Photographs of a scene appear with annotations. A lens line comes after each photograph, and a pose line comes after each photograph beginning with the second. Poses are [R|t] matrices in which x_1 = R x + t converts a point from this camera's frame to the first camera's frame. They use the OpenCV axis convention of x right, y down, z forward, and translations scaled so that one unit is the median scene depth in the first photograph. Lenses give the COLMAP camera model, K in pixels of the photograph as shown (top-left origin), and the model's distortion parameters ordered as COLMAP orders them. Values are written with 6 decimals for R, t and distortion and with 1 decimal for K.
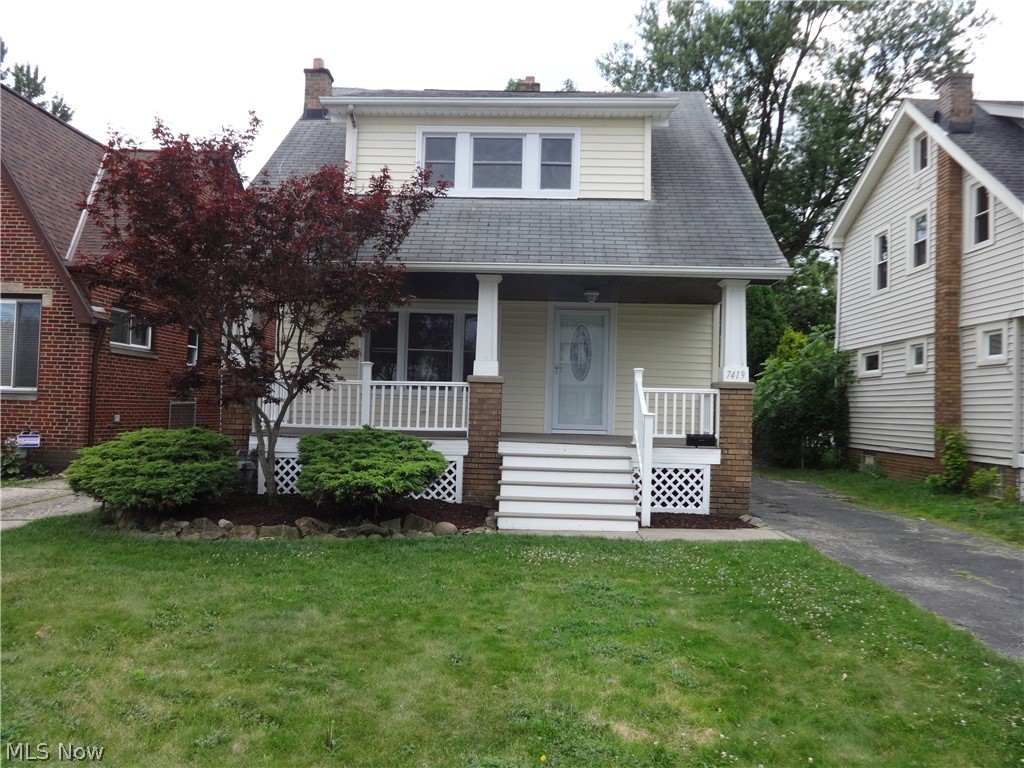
lens RADIAL K [[775.2, 0, 511.9], [0, 775.2, 381.8], [0, 0, 1]] dist [0.013088, -0.007473]
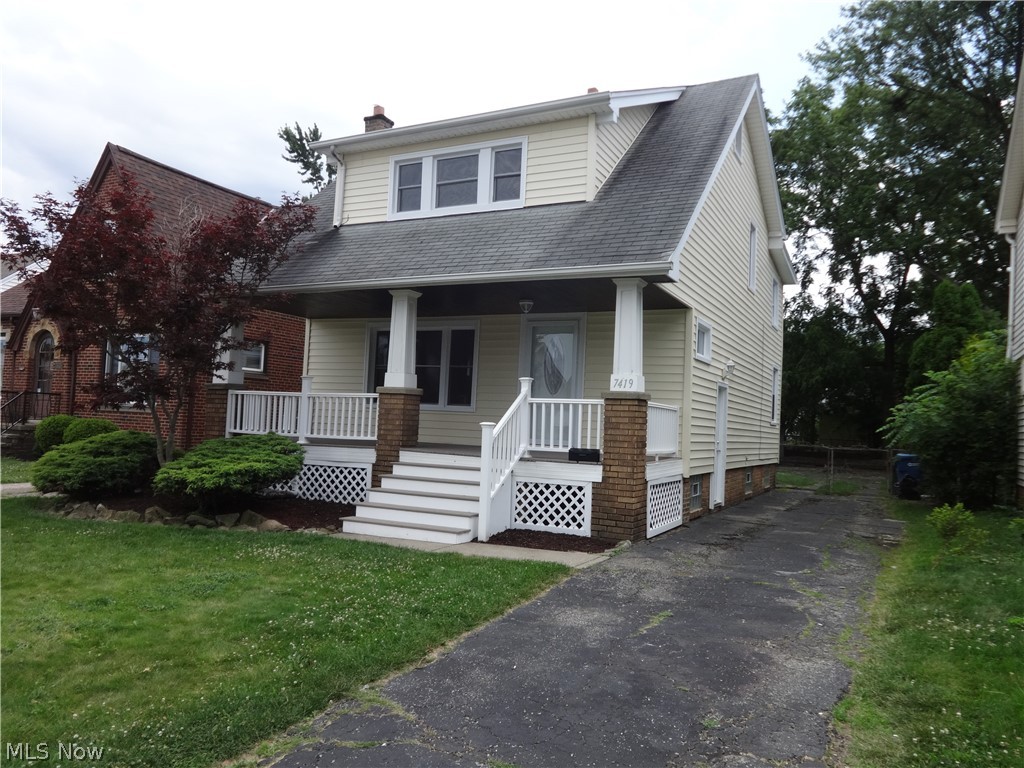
lens RADIAL K [[775.2, 0, 510.8], [0, 775.2, 385.5], [0, 0, 1]] dist [0.013088, -0.007473]
pose [[0.906927, -0.009463, -0.421182, 0.551550], [-0.004287, 0.999489, -0.031686, 0.022423], [0.421267, 0.030542, 0.906422, 0.128740]]
